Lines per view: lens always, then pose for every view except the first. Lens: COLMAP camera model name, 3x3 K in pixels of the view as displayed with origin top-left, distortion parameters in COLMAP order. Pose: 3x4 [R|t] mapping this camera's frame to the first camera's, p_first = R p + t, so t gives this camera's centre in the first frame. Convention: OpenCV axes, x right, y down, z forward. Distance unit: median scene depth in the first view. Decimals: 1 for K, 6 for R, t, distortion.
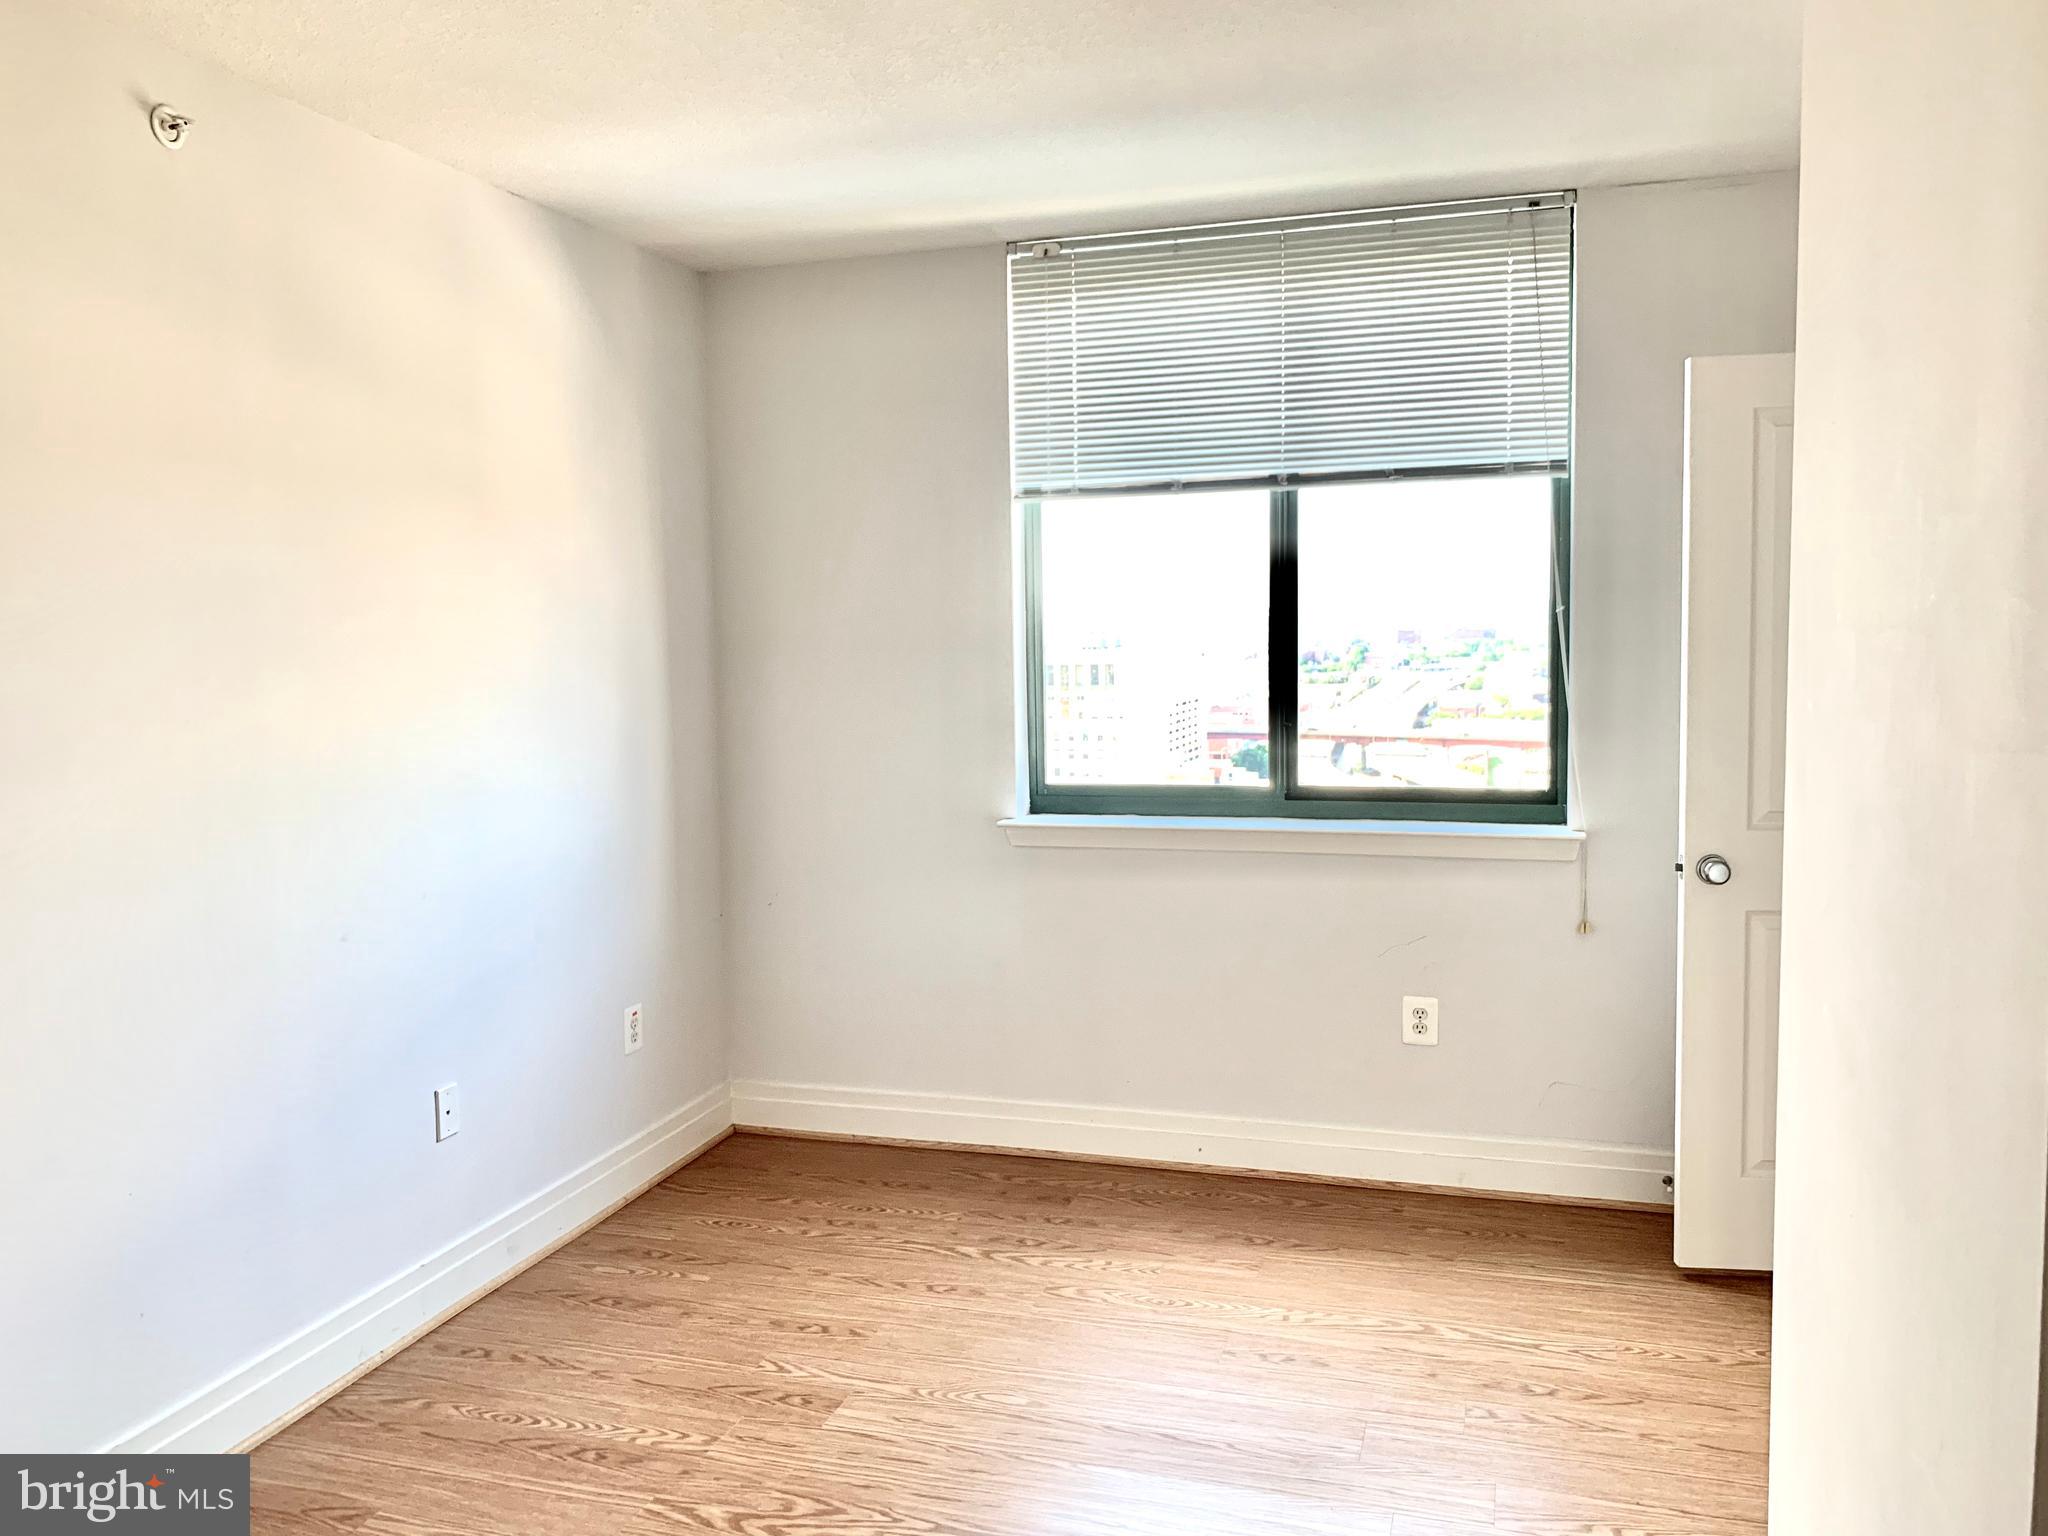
lens RADIAL K [[1569.4, 0, 1024.0], [0, 1569.4, 768.0], [0, 0, 1]] dist [0.089929, -0.112800]
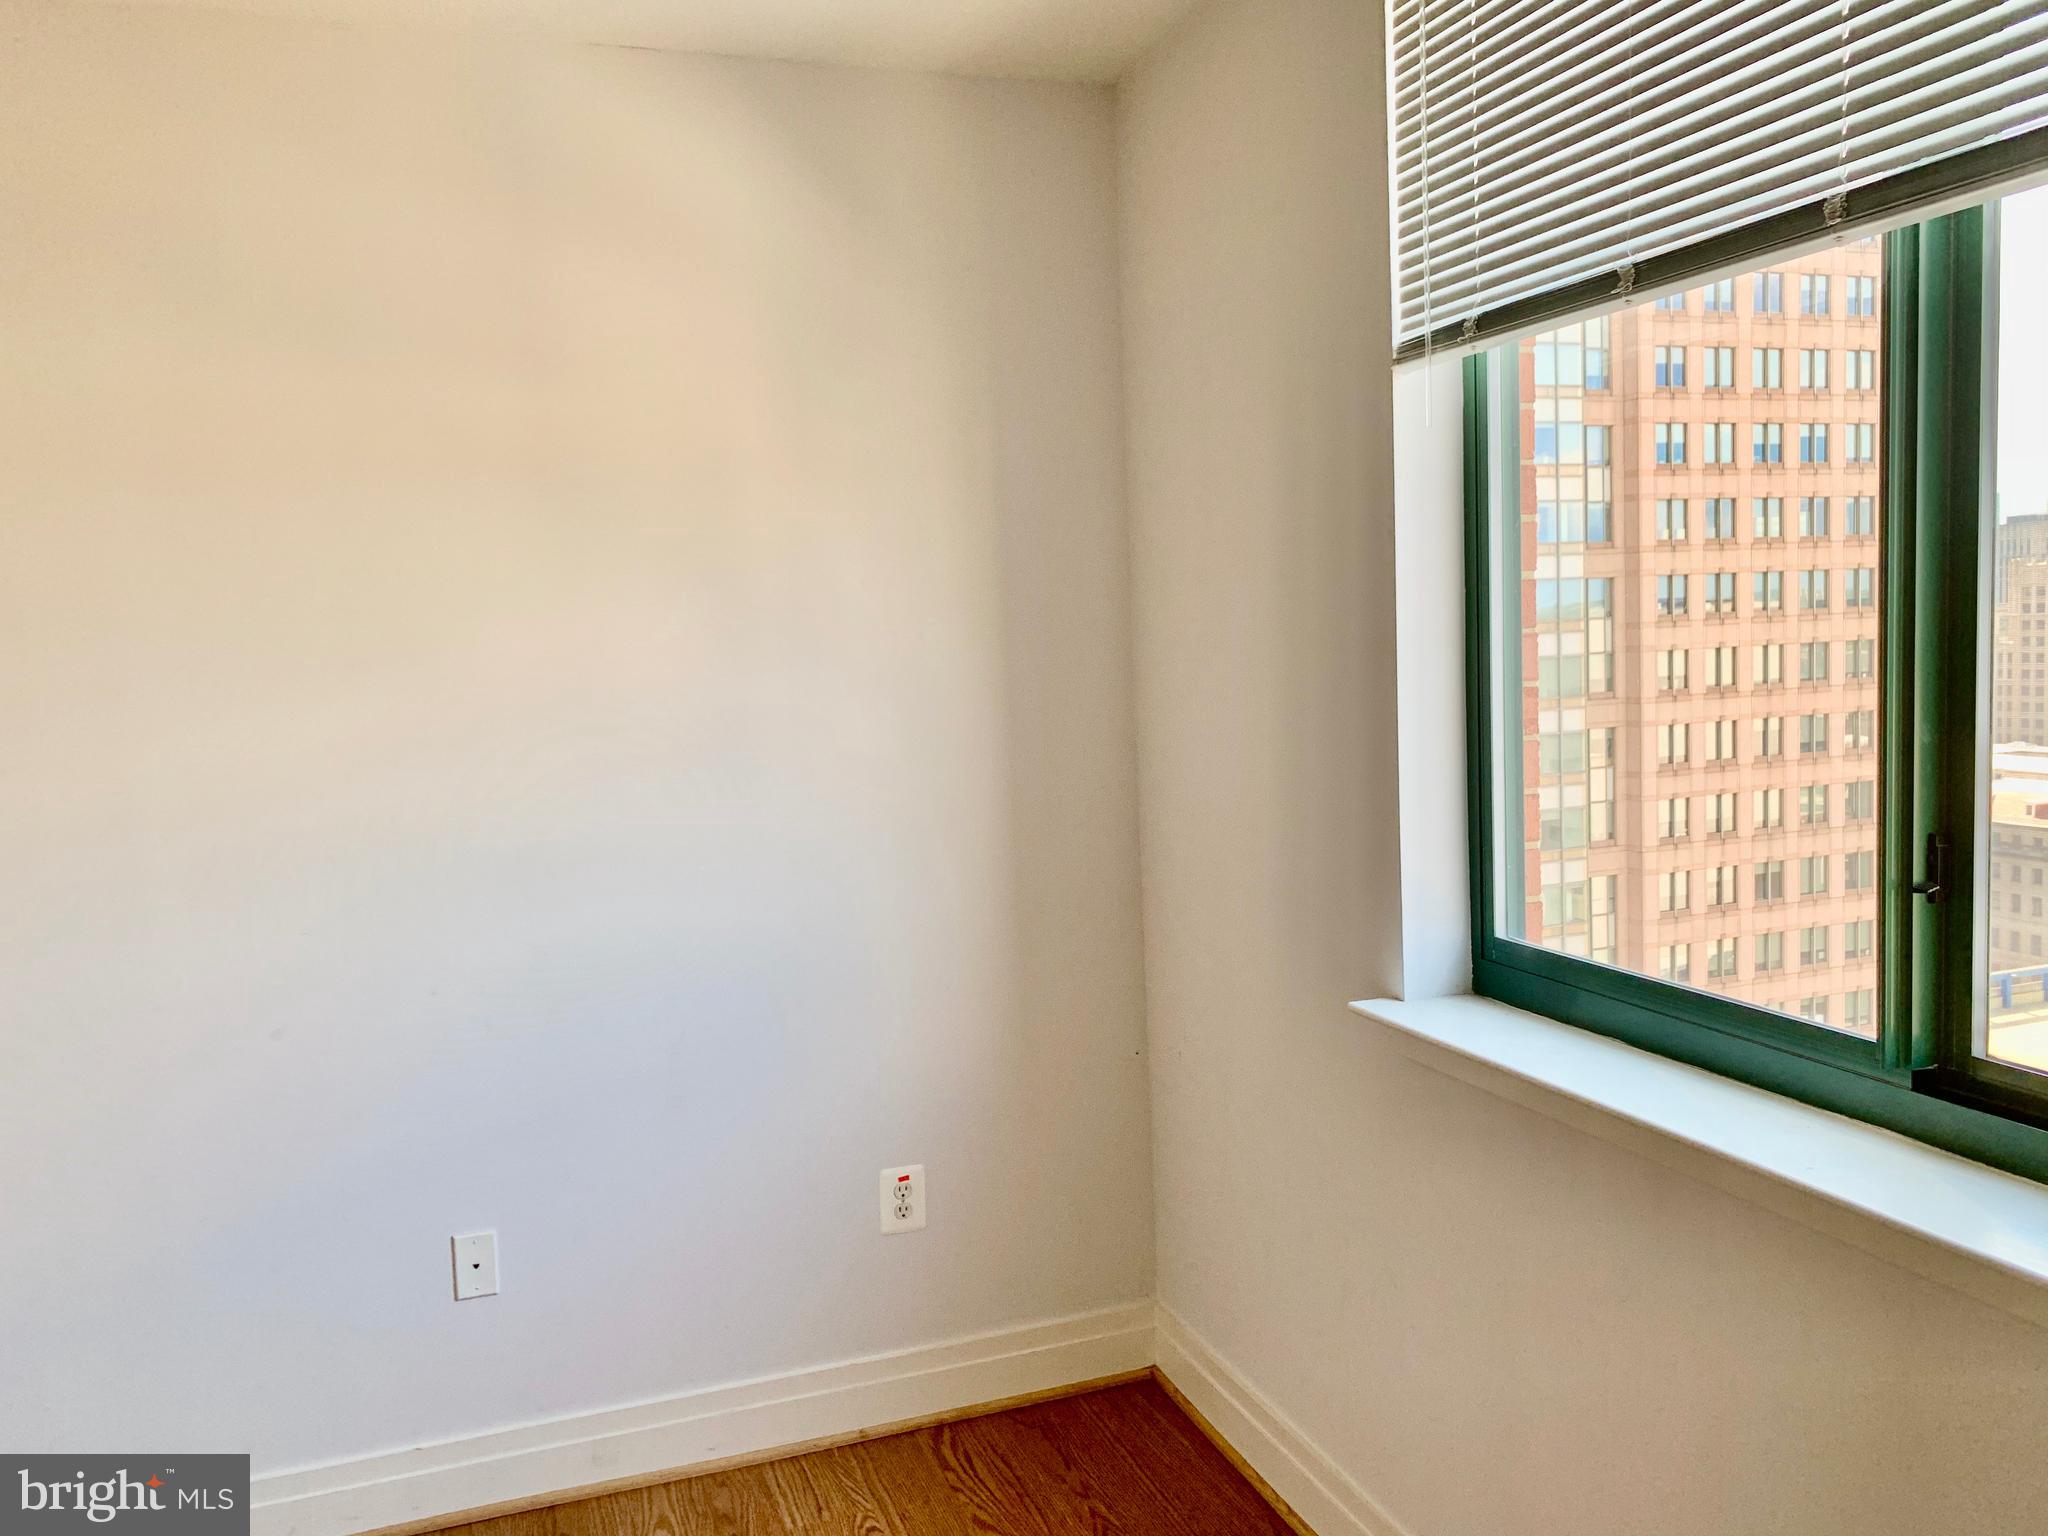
lens RADIAL K [[1540.5, 0, 1024.0], [0, 1540.5, 768.0], [0, 0, 1]] dist [0.024863, -0.002102]
pose [[0.588097, 0.062630, -0.806362, 0.330865], [-0.038451, 0.998035, 0.049475, -0.064065], [0.807876, 0.001910, 0.589349, 0.637068]]
